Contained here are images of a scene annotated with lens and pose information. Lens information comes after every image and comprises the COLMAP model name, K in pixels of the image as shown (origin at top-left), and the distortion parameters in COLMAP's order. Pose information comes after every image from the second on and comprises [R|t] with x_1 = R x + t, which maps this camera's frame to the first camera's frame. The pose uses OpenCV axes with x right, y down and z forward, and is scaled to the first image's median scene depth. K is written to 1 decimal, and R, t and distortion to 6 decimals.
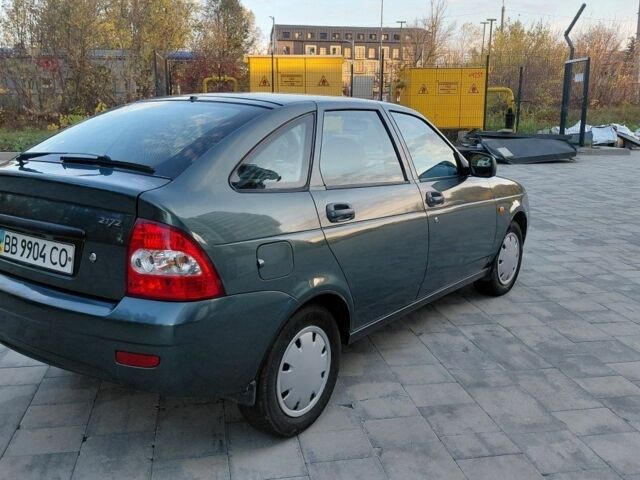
lens RADIAL K [[625.7, 0, 320.0], [0, 625.7, 240.0], [0, 0, 1]] dist [0.149564, -0.355776]
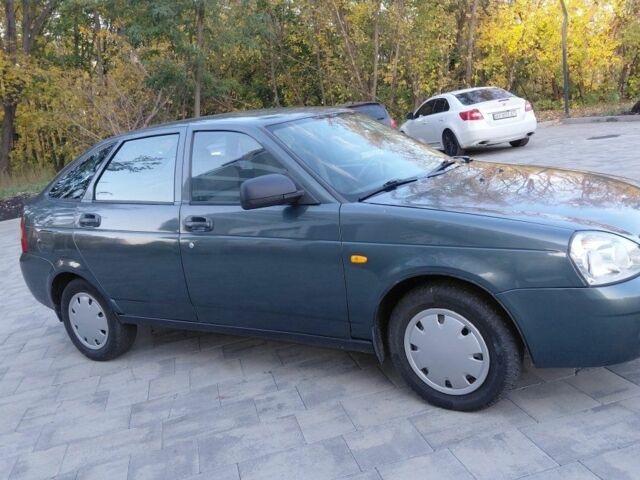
lens RADIAL K [[625.7, 0, 320.0], [0, 625.7, 240.0], [0, 0, 1]] dist [0.149564, -0.355776]
pose [[0.036843, 0.176846, -0.983549, 1.179594], [-0.065144, 0.982549, 0.174226, -0.229231], [0.997195, 0.057653, 0.047721, 1.190009]]
